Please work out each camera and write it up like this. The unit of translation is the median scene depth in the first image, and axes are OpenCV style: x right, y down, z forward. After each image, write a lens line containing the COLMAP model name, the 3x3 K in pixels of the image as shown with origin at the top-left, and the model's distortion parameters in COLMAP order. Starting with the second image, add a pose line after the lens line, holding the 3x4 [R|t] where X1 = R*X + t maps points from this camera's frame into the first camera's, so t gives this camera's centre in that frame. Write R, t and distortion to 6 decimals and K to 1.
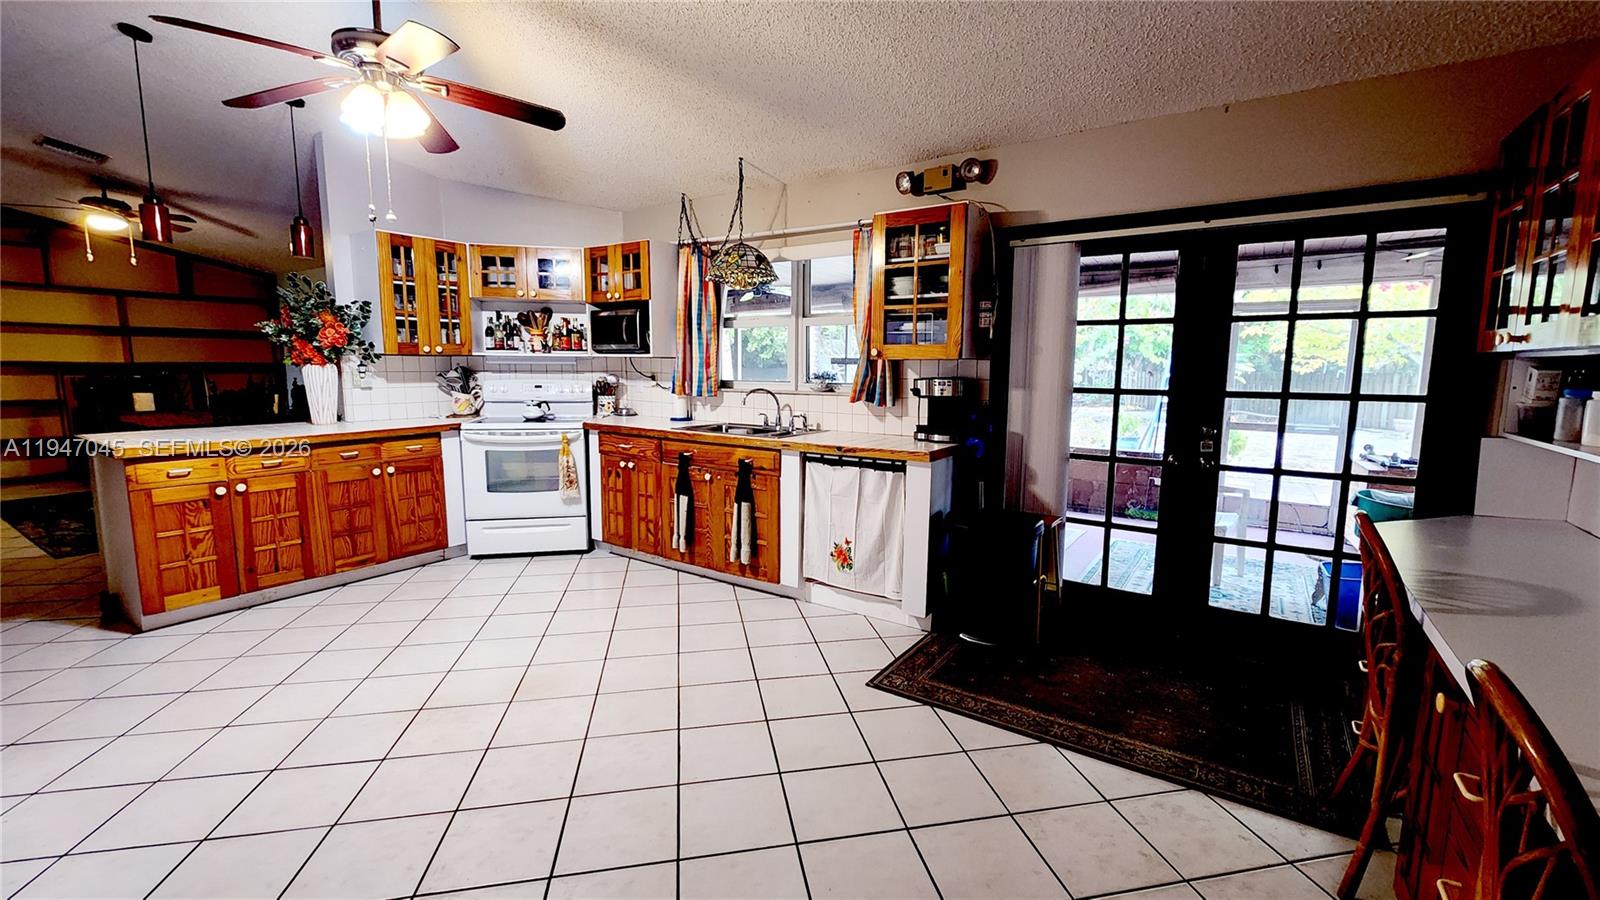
lens RADIAL K [[652.2, 0, 809.5], [0, 652.2, 449.0], [0, 0, 1]] dist [-0.001087, -0.001234]
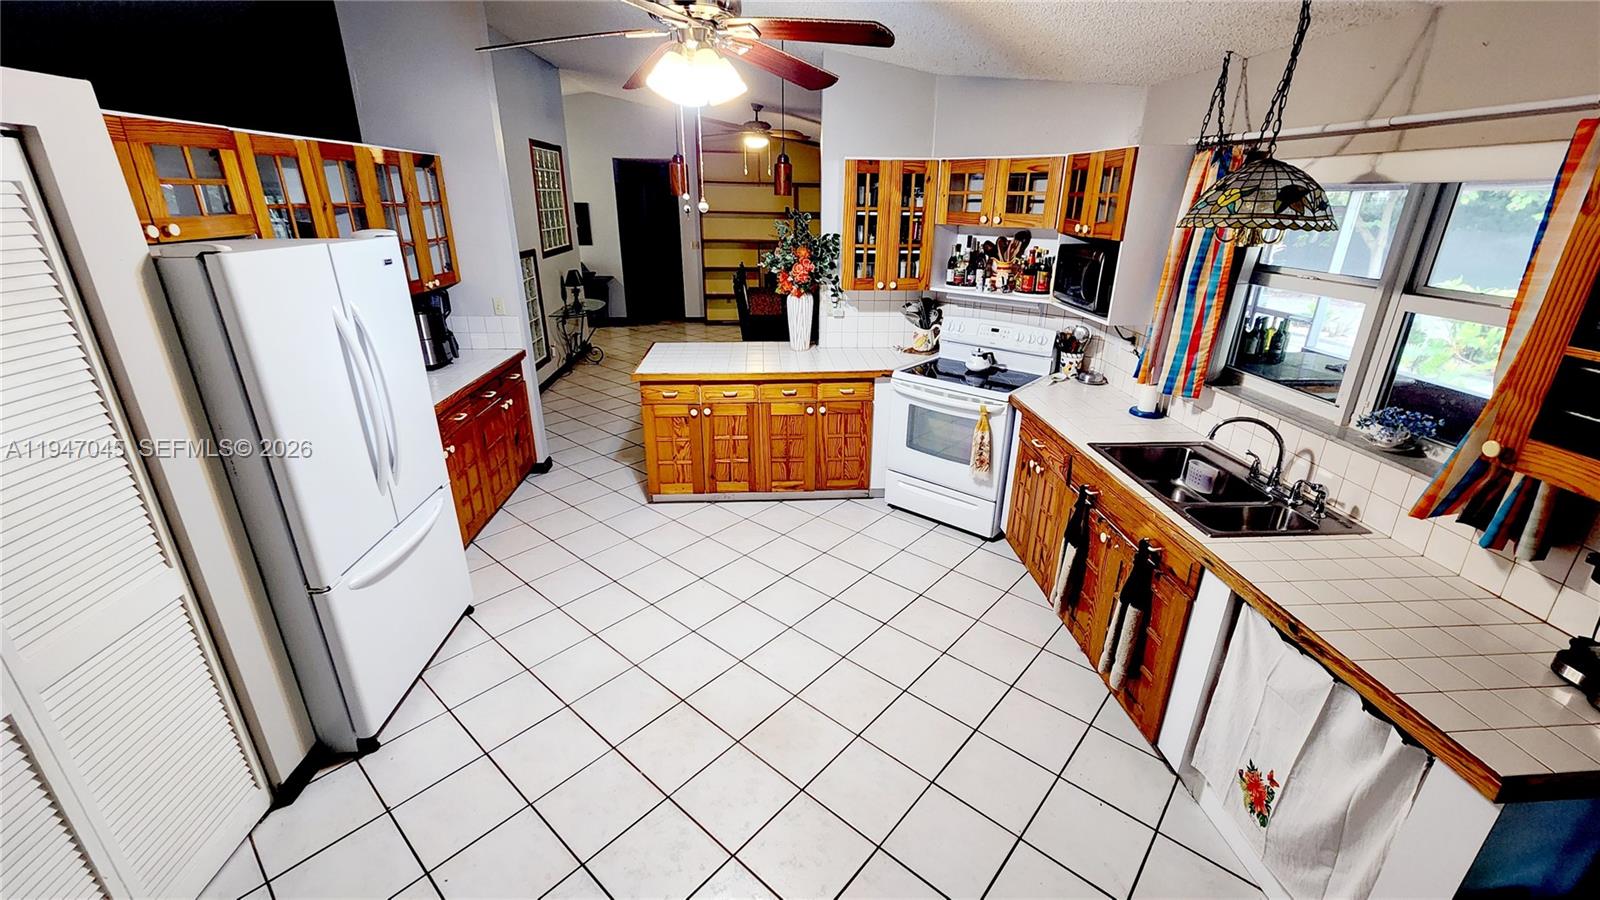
lens RADIAL K [[652.2, 0, 809.1], [0, 652.2, 447.6], [0, 0, 1]] dist [-0.001087, -0.001234]
pose [[0.610207, 0.280420, -0.740954, 0.121142], [-0.103442, 0.955456, 0.276412, -0.186783], [0.785460, -0.092023, 0.612033, 0.332684]]
